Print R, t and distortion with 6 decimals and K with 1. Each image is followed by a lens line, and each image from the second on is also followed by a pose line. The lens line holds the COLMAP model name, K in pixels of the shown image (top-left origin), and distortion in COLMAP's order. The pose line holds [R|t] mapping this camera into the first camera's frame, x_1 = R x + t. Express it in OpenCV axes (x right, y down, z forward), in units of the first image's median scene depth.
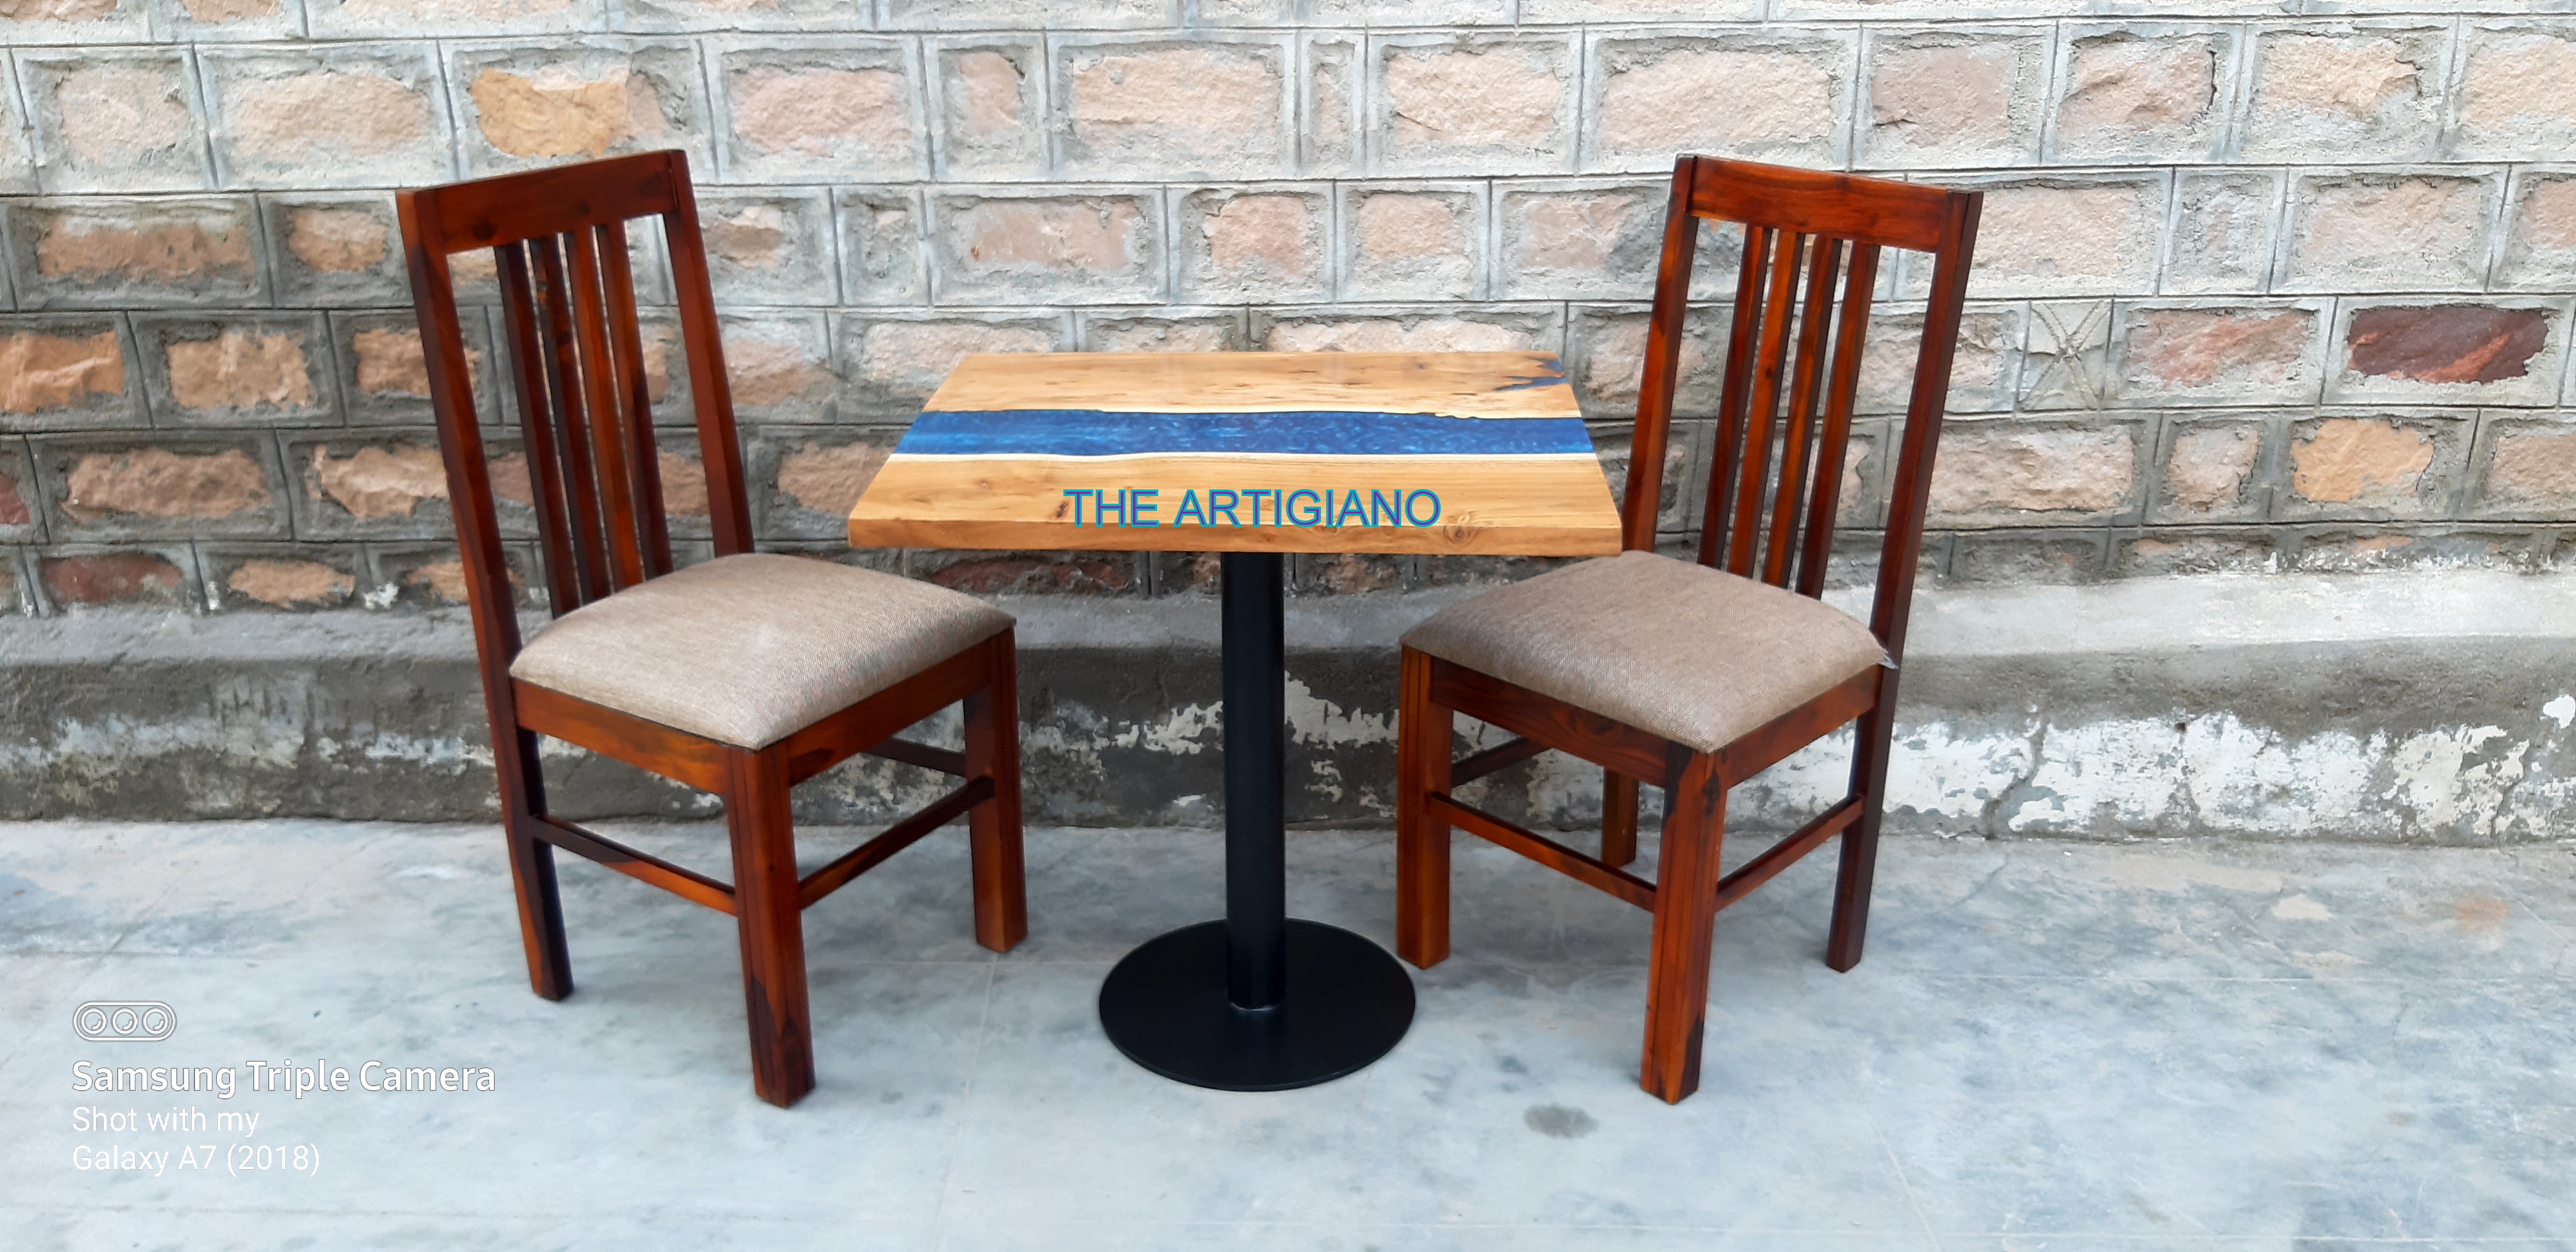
lens RADIAL K [[2031.6, 0, 1302.2], [0, 2031.6, 656.8], [0, 0, 1]] dist [0.063500, -0.136636]
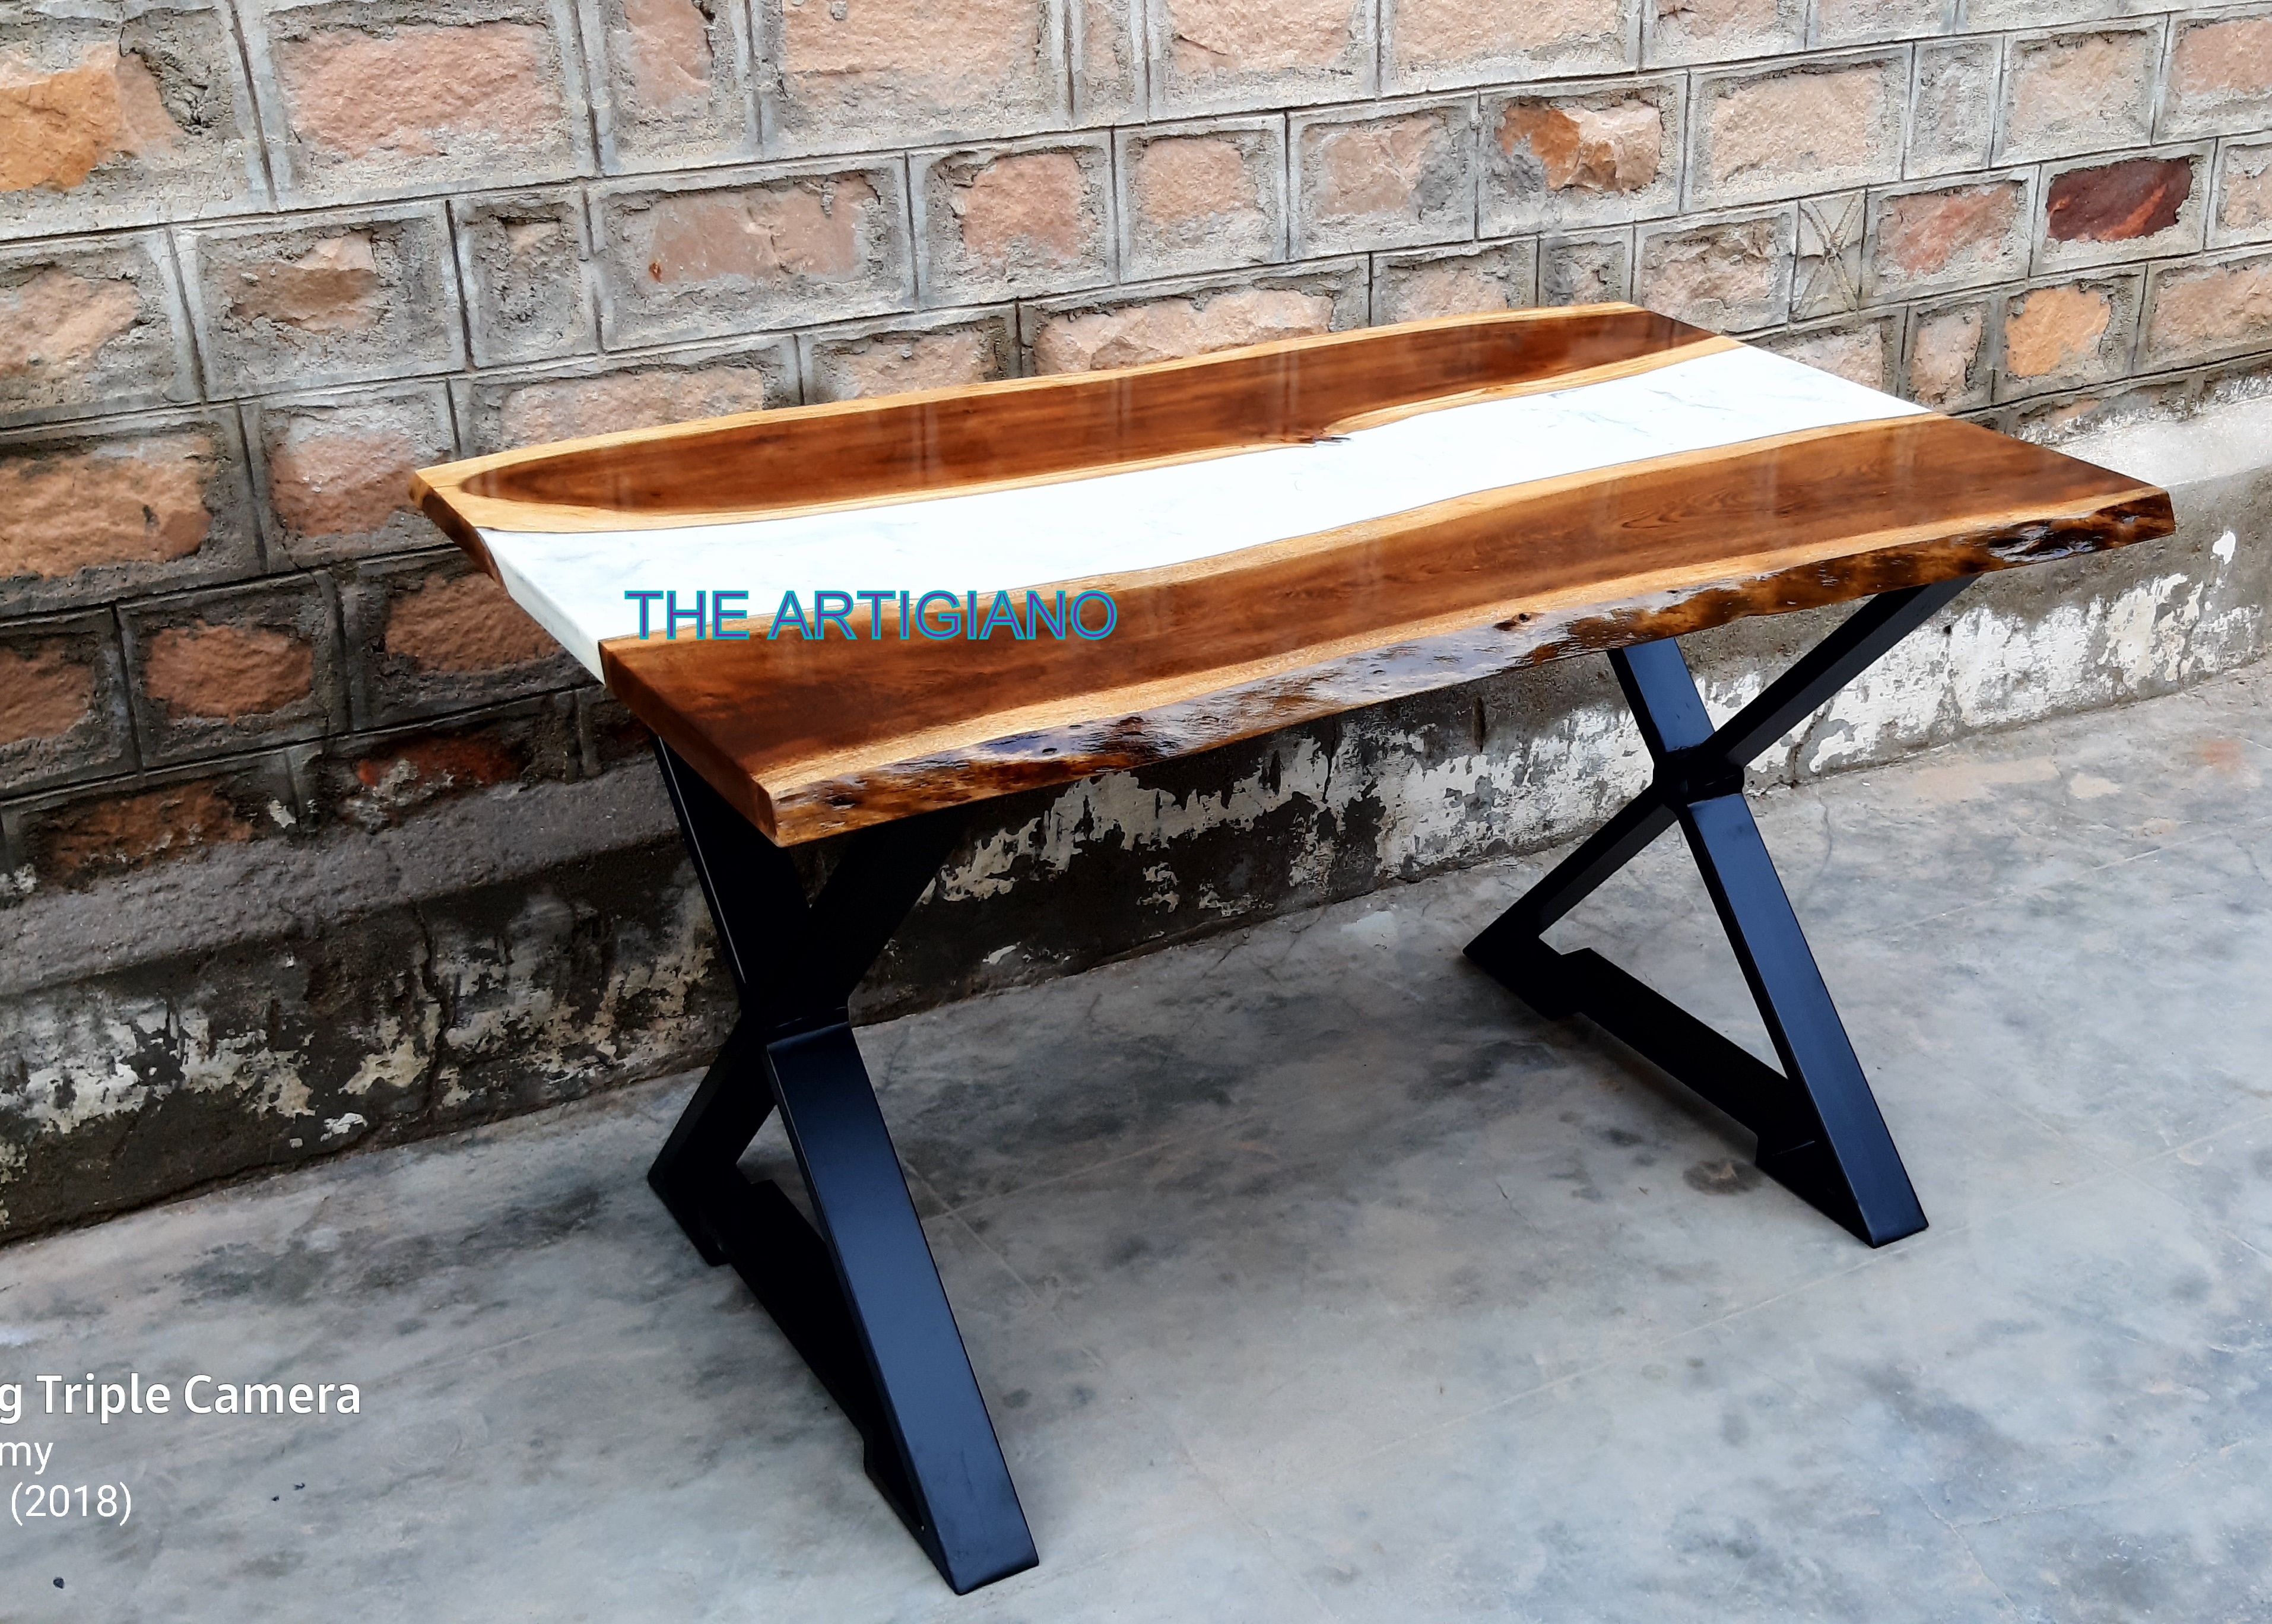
lens RADIAL K [[2672.4, 0, 1440.6], [0, 2672.4, 858.5], [0, 0, 1]] dist [0.110693, -0.277760]
pose [[0.830677, -0.221396, 0.510842, -0.455284], [0.178091, 0.974989, 0.132963, -0.074237], [-0.527503, -0.019473, 0.849330, 0.052597]]
